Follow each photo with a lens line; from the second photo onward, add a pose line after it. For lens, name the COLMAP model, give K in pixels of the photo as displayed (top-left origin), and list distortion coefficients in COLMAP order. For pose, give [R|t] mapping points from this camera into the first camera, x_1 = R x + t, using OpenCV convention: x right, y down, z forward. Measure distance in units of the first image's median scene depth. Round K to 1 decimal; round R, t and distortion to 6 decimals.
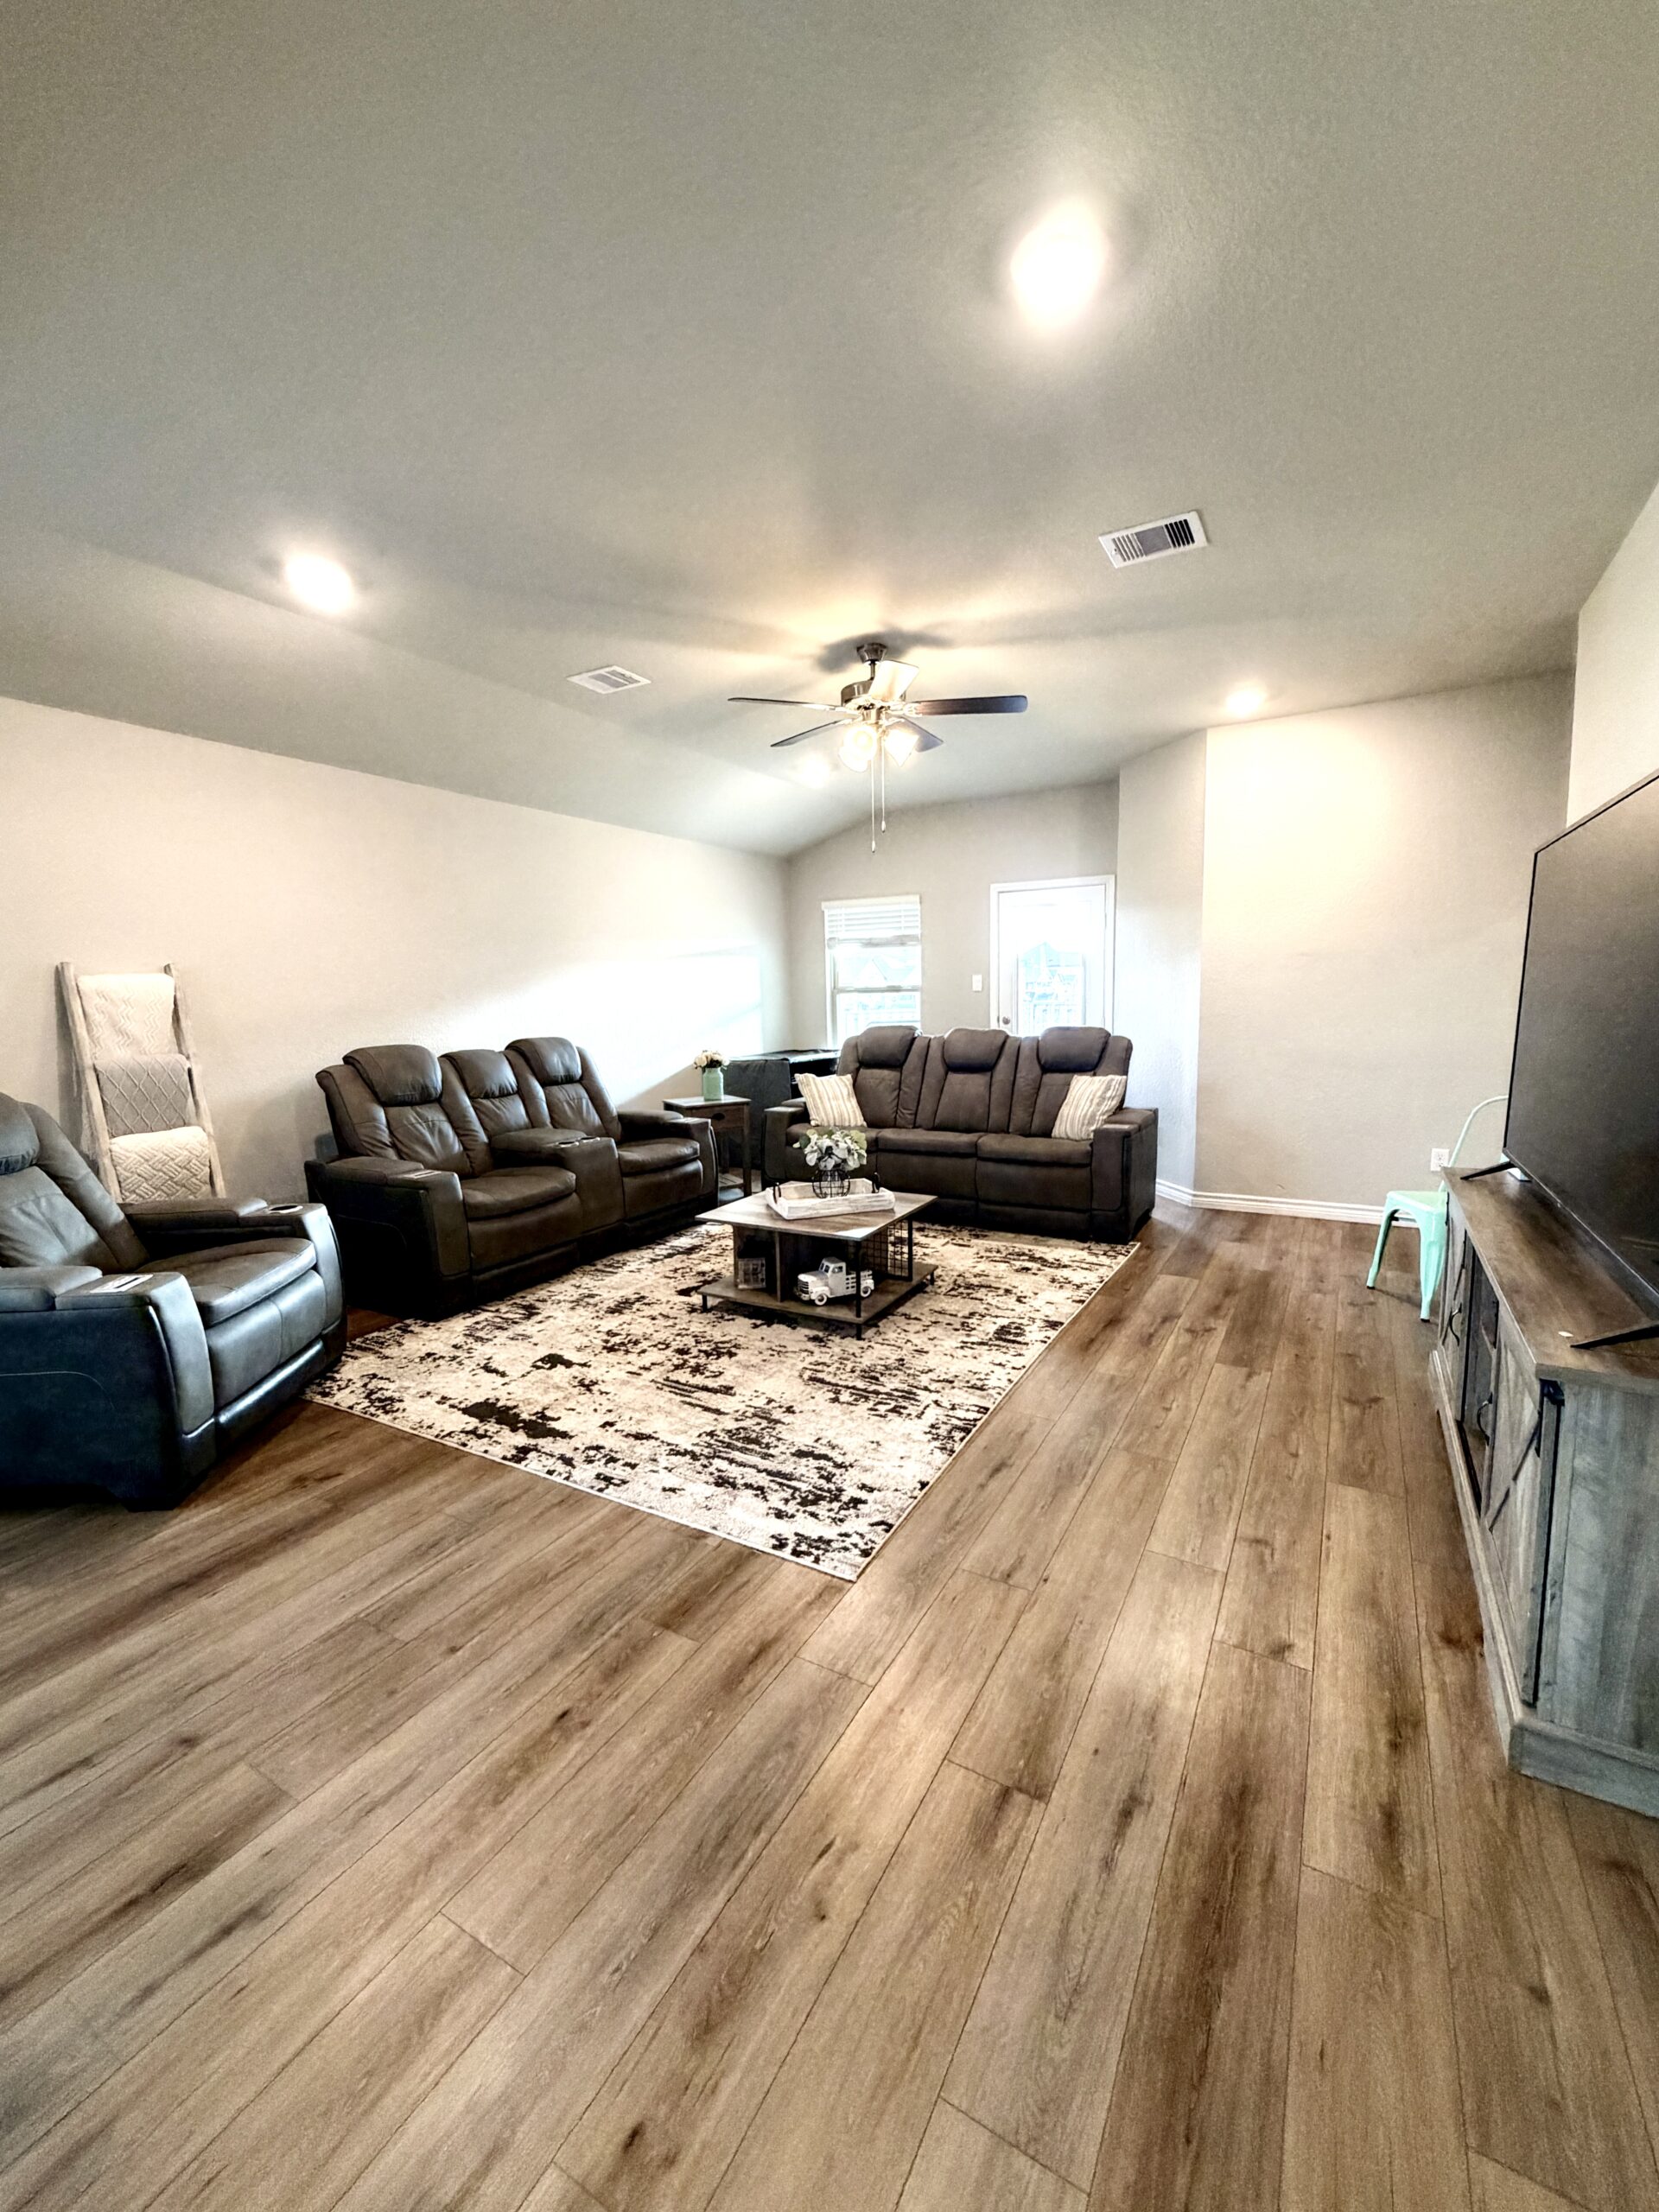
lens RADIAL K [[919.3, 0, 829.5], [0, 919.3, 1106.0], [0, 0, 1]] dist [0.005738, -0.000573]
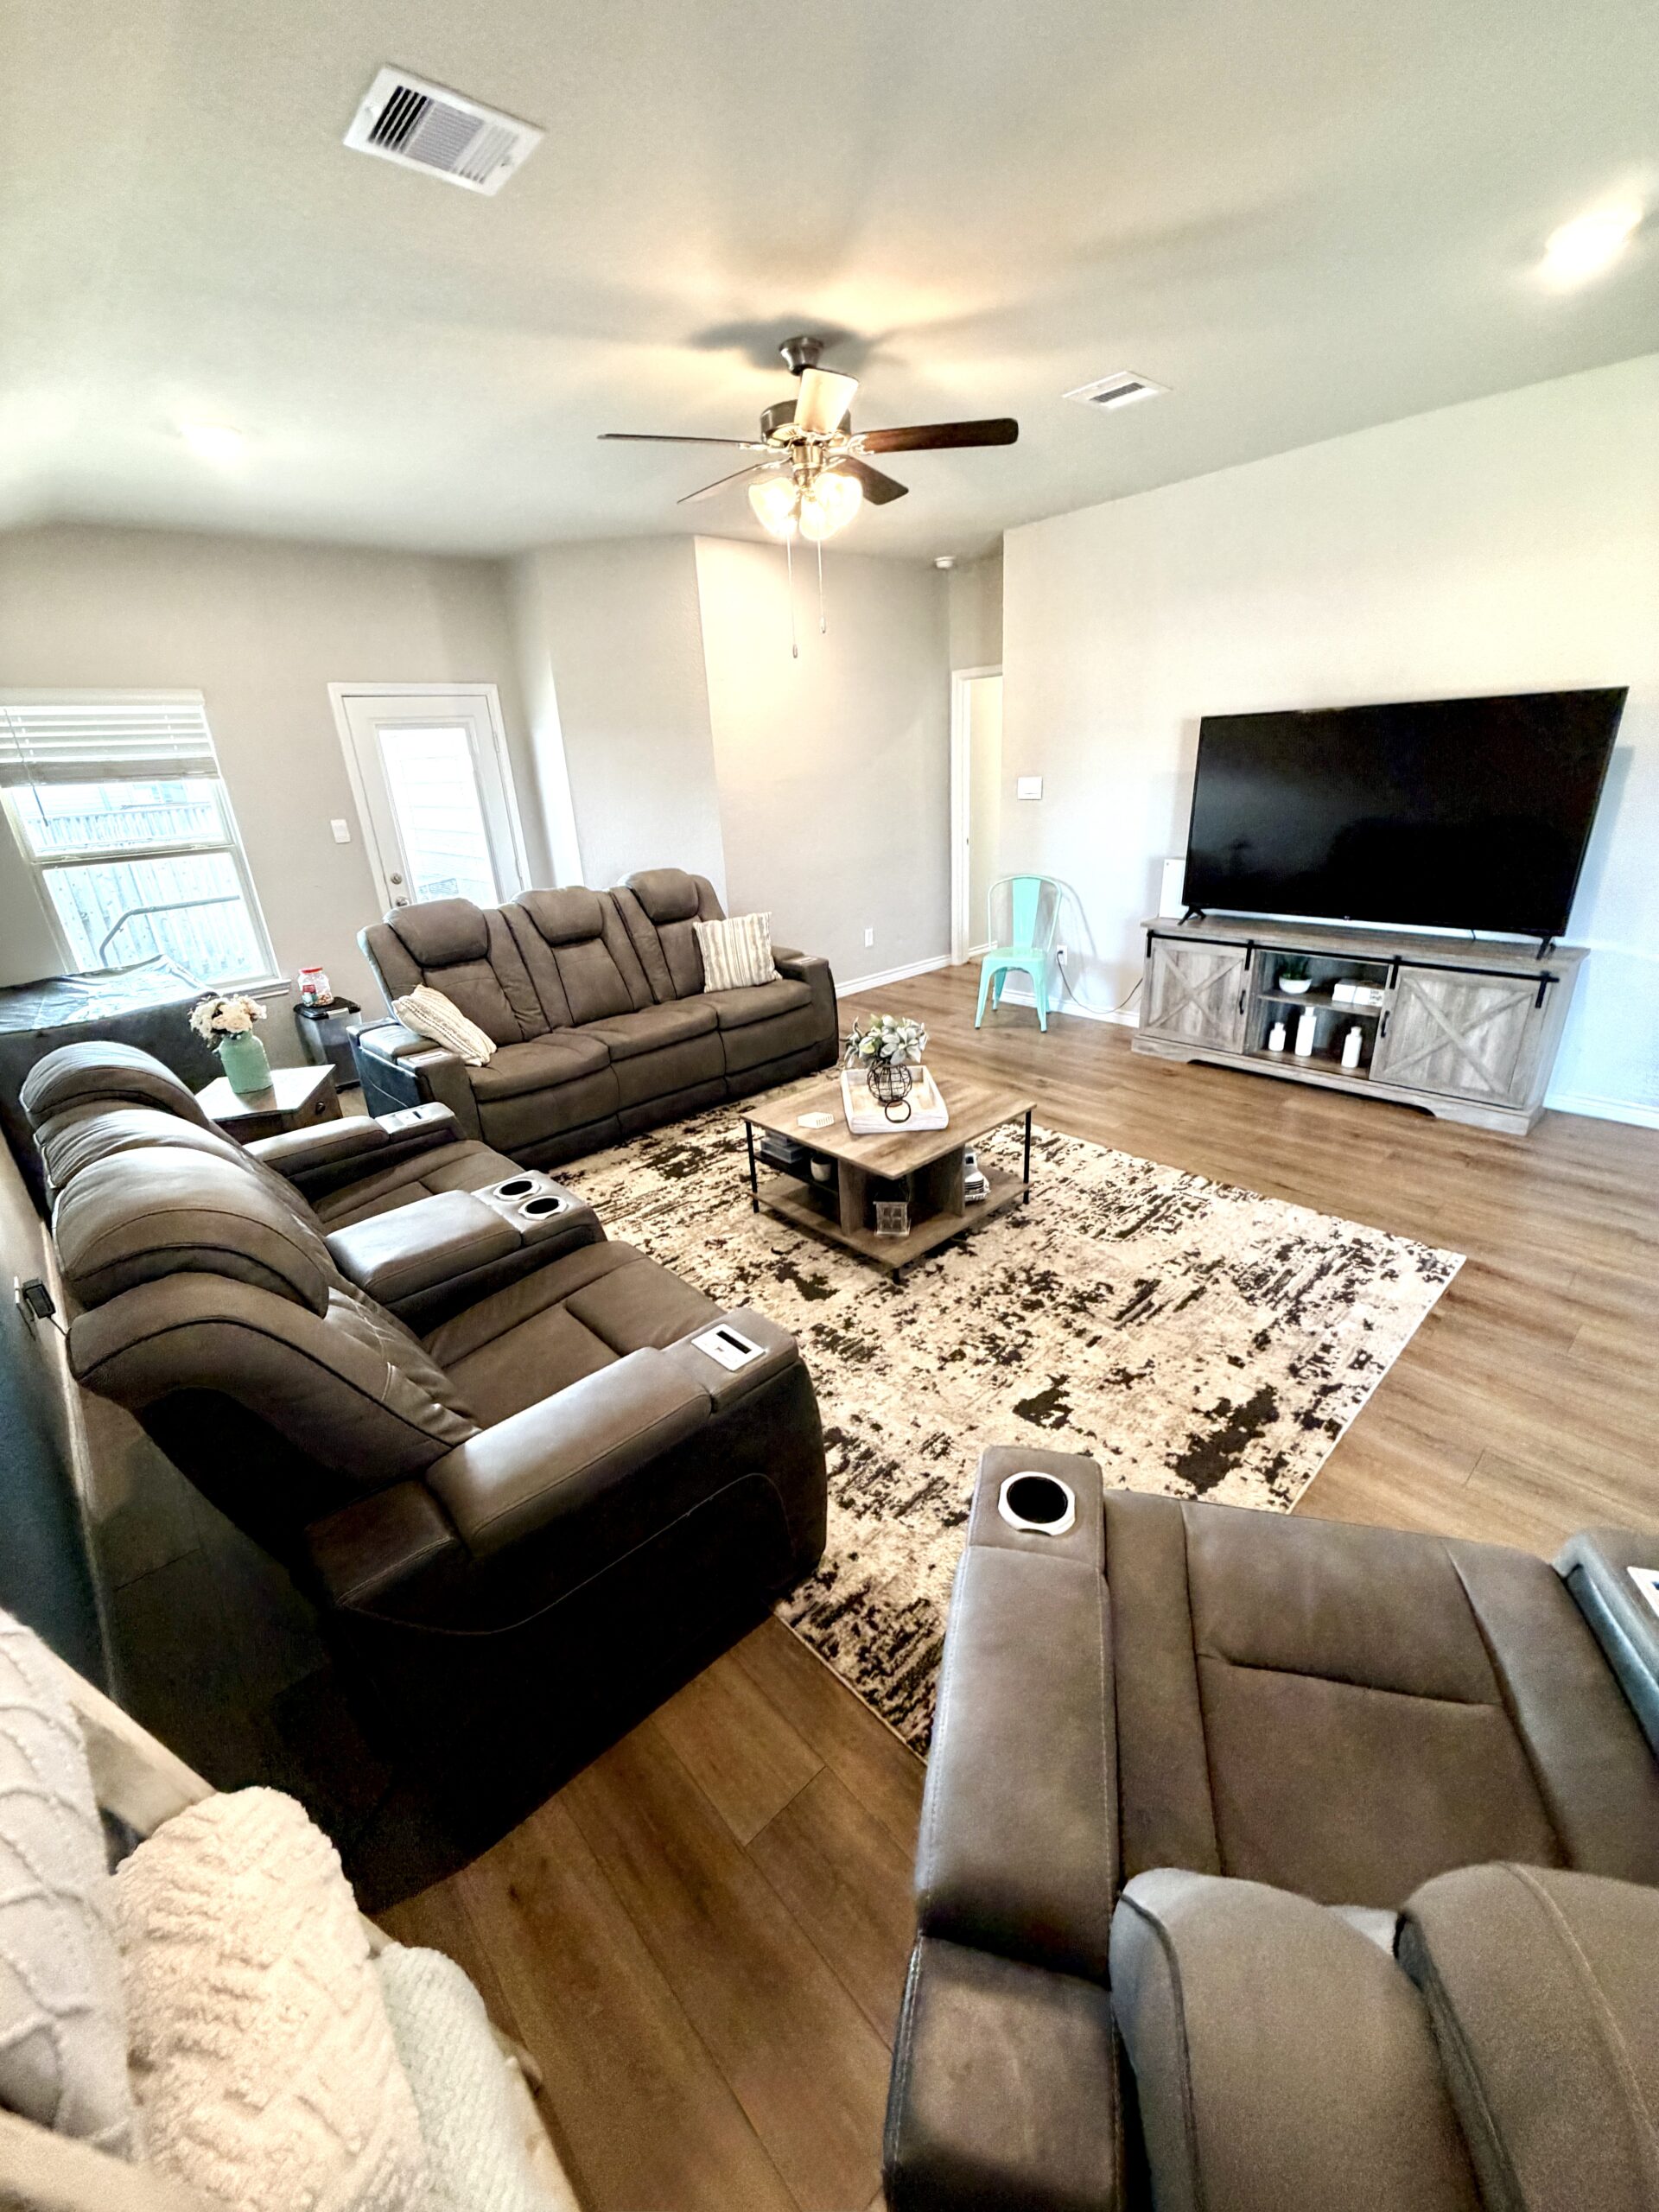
lens RADIAL K [[884.1, 0, 829.5], [0, 884.1, 1106.0], [0, 0, 1]] dist [0.000405, -0.000079]
pose [[0.292940, -0.349664, 0.889899, -0.898865], [0.161193, 0.935469, 0.314507, -0.191618], [-0.942445, 0.051313, 0.330400, 0.934171]]
